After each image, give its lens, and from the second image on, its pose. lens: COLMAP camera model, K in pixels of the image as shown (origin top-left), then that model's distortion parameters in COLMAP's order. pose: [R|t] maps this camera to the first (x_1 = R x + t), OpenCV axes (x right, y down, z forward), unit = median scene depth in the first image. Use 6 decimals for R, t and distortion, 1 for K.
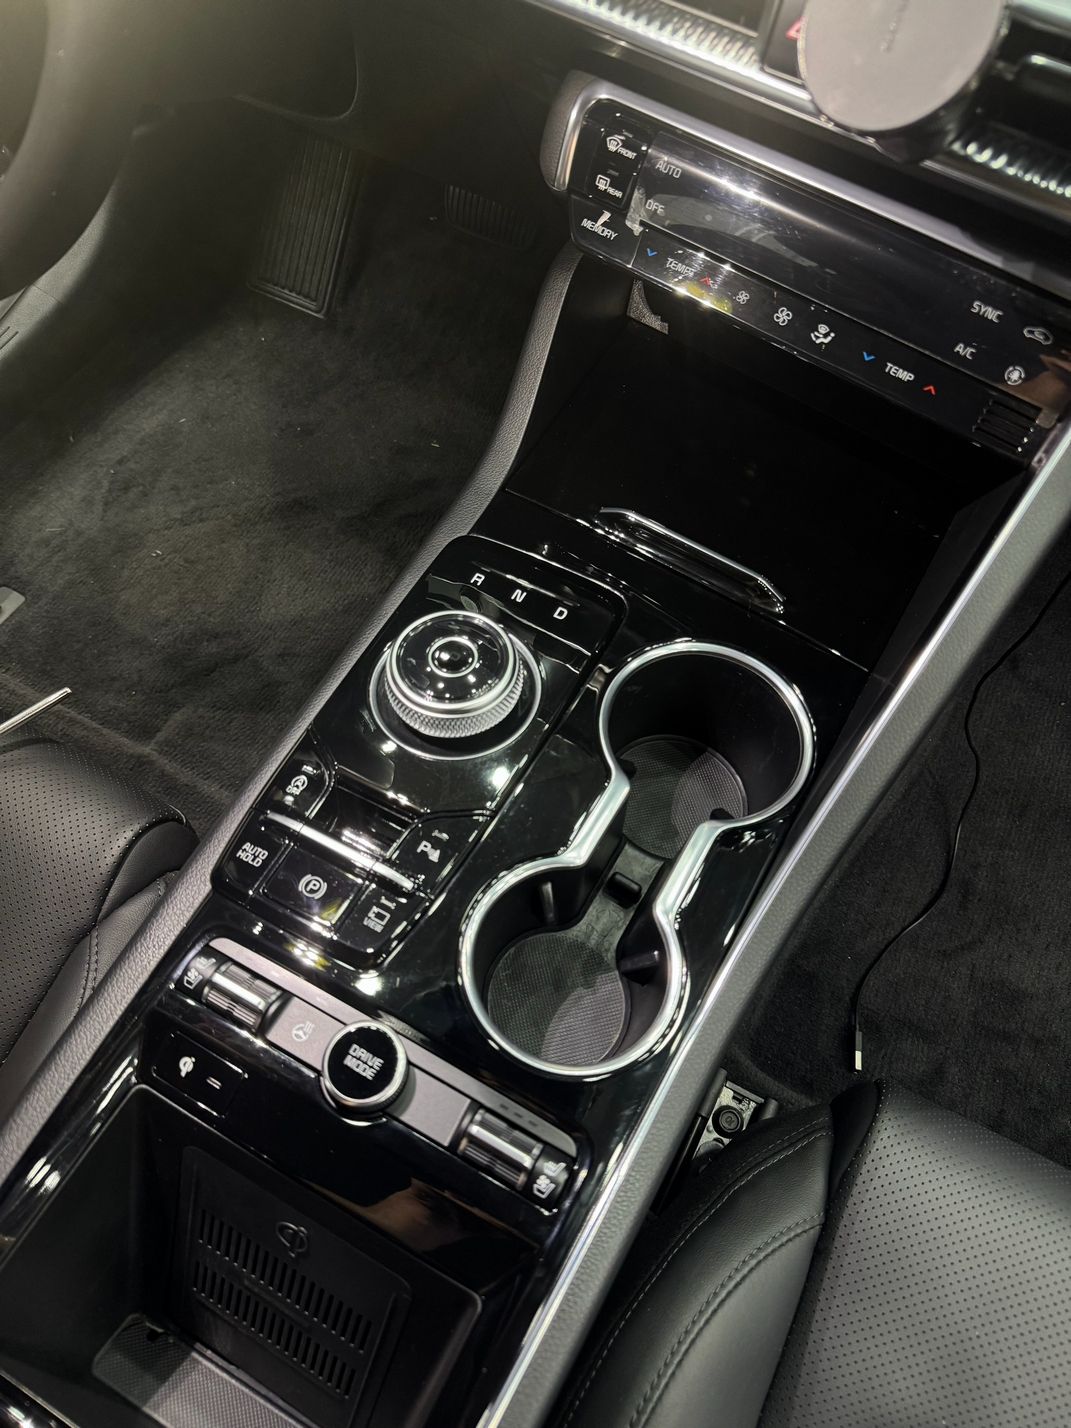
lens RADIAL K [[996.8, 0, 533.0], [0, 996.8, 722.3], [0, 0, 1]] dist [-0.013820, -0.048798]
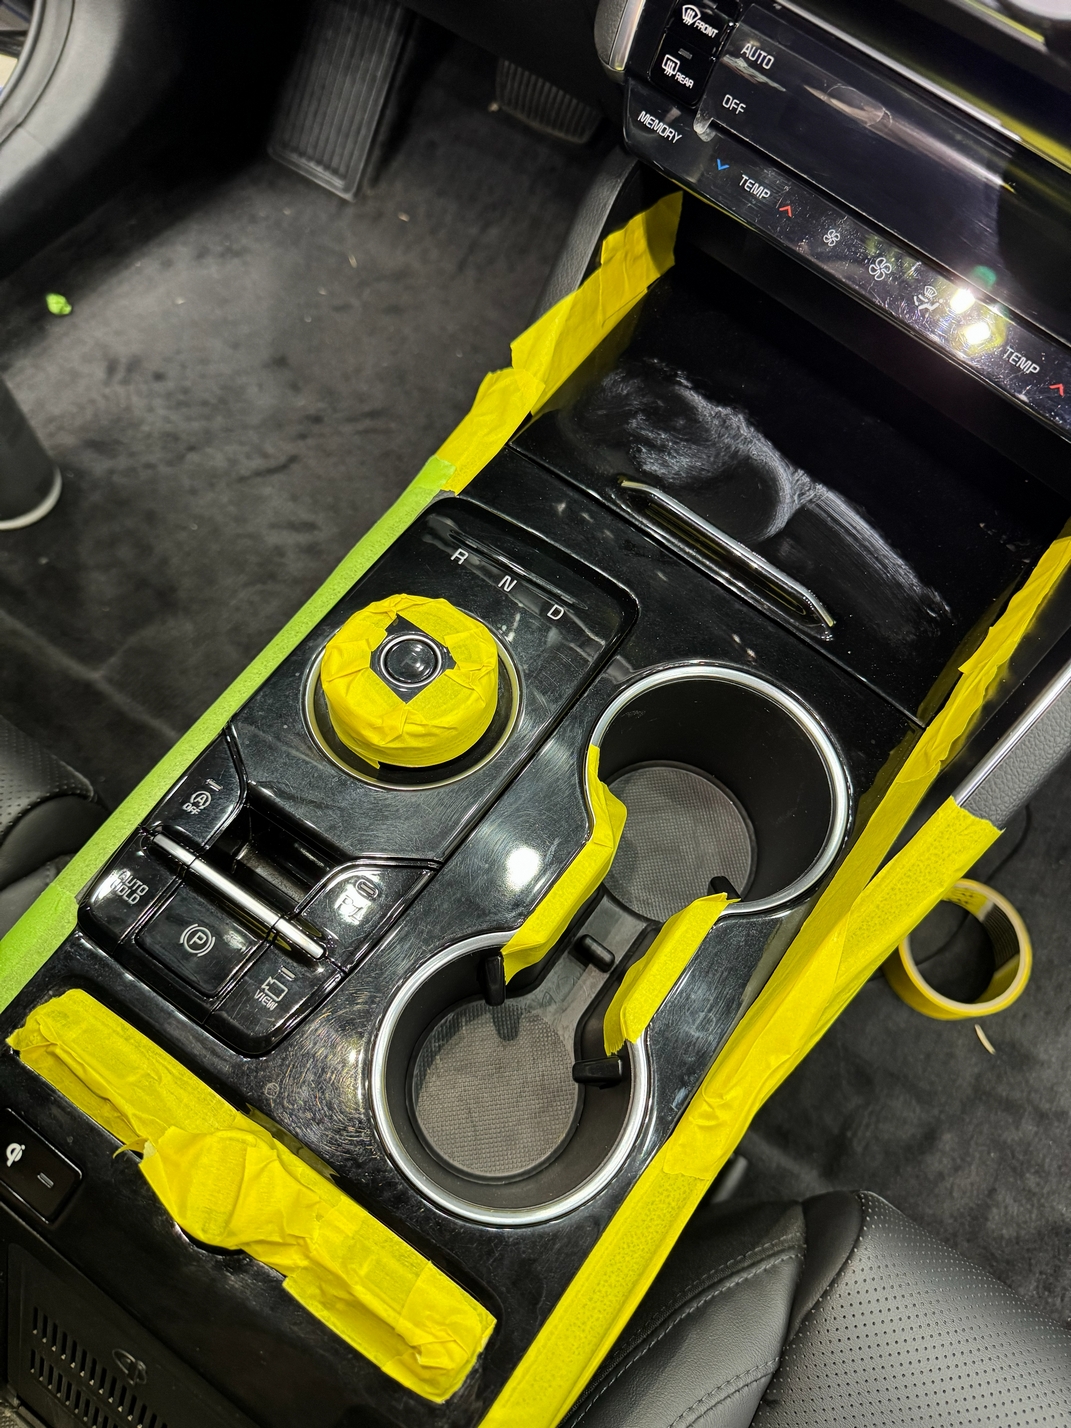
lens RADIAL K [[996.8, 0, 545.9], [0, 996.8, 706.6], [0, 0, 1]] dist [-0.013820, -0.048798]
pose [[0.993583, 0.113102, -0.001260, 0.028954], [-0.112706, 0.990920, 0.073308, -0.090945], [0.009539, -0.072695, 0.997309, 0.188084]]
